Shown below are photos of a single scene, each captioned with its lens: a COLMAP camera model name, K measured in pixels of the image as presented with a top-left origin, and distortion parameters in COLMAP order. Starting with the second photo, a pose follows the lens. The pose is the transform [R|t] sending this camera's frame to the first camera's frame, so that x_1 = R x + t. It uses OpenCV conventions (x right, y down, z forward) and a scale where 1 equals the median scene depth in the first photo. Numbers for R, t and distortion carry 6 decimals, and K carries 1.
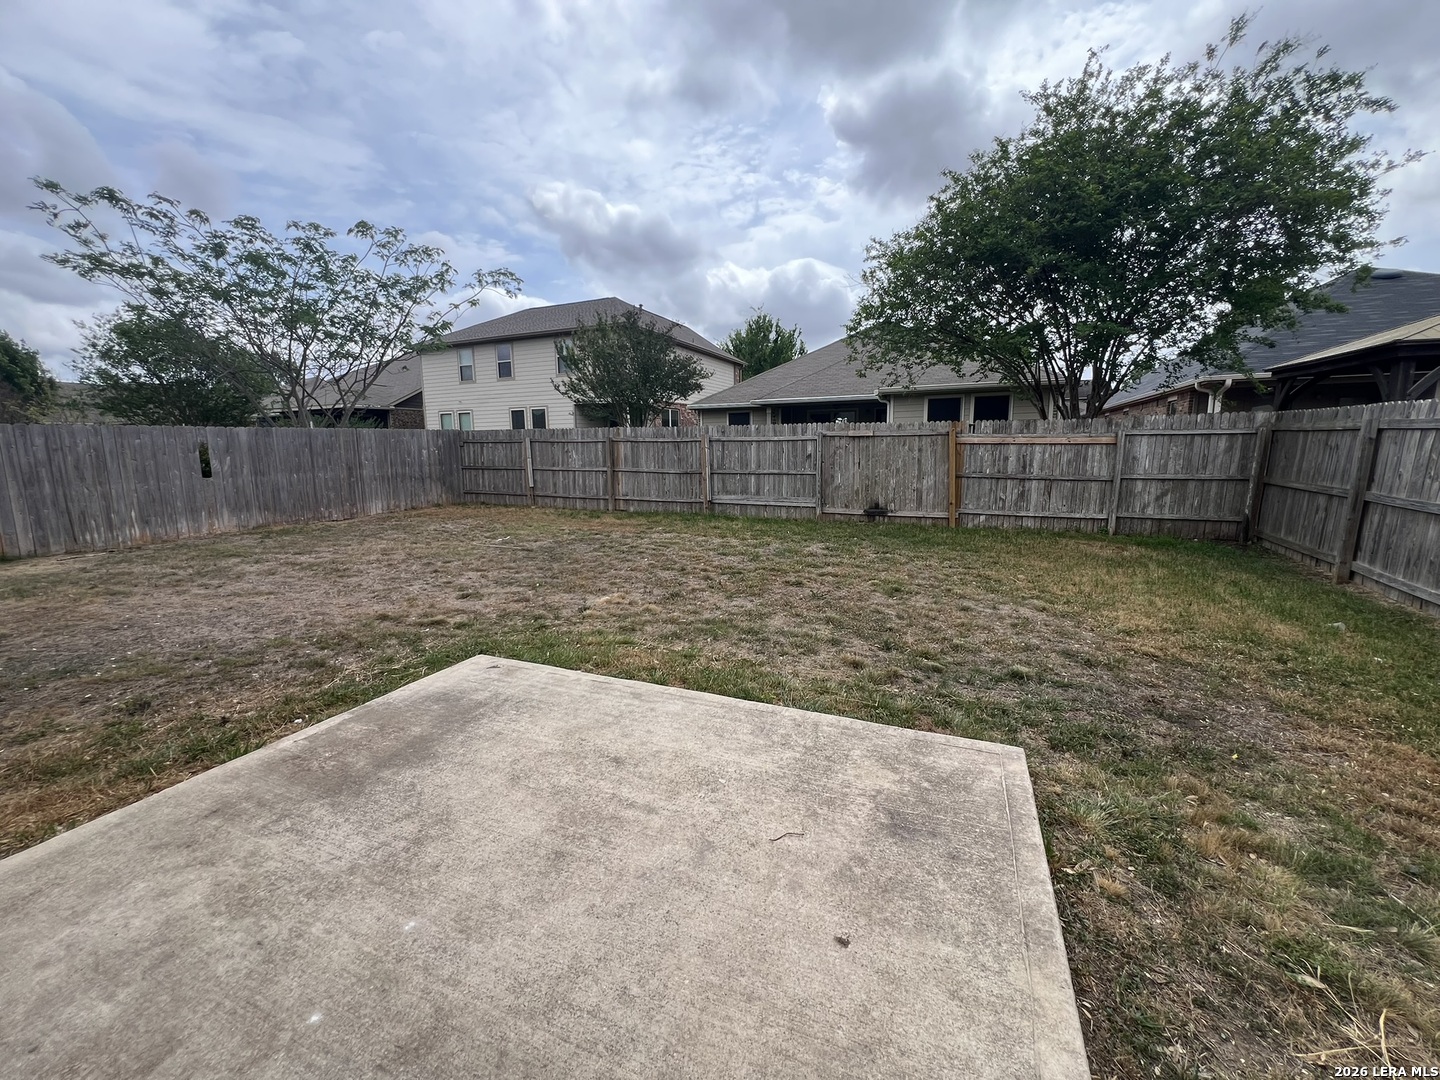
lens RADIAL K [[576.1, 0, 709.5], [0, 576.1, 543.2], [0, 0, 1]] dist [0.004958, 0.000250]
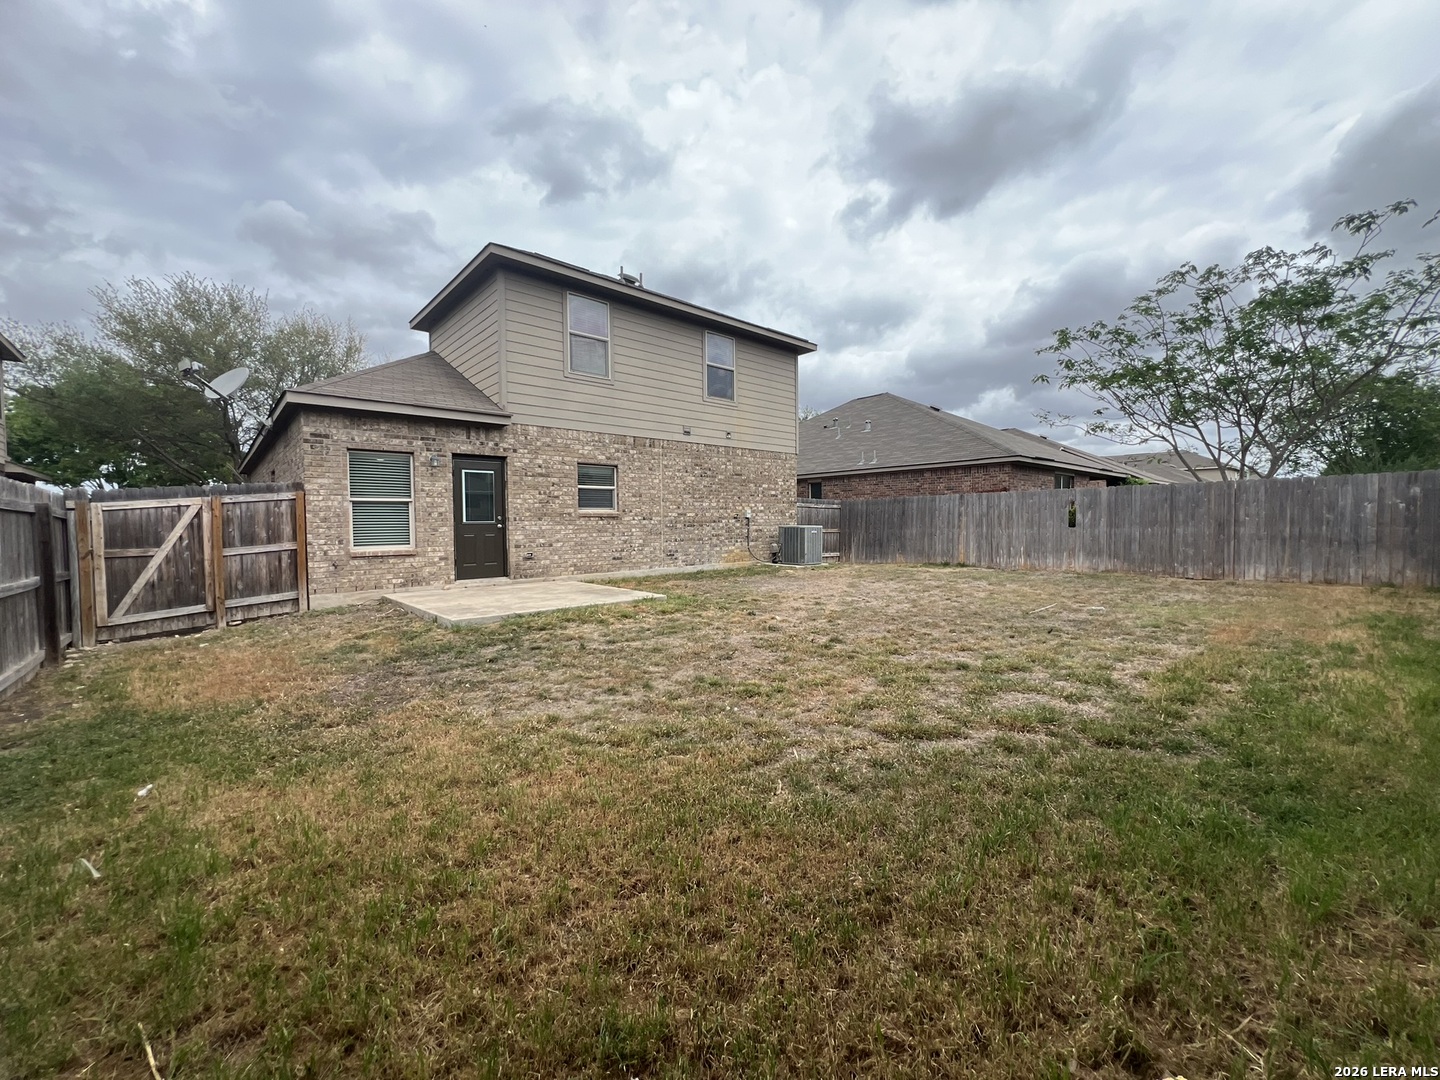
lens RADIAL K [[576.1, 0, 712.1], [0, 576.1, 538.0], [0, 0, 1]] dist [0.004958, 0.000250]
pose [[-0.413706, 0.047971, -0.909146, 0.628947], [-0.134881, 0.984361, 0.113318, -0.125654], [0.900363, 0.169507, -0.400766, 0.785537]]
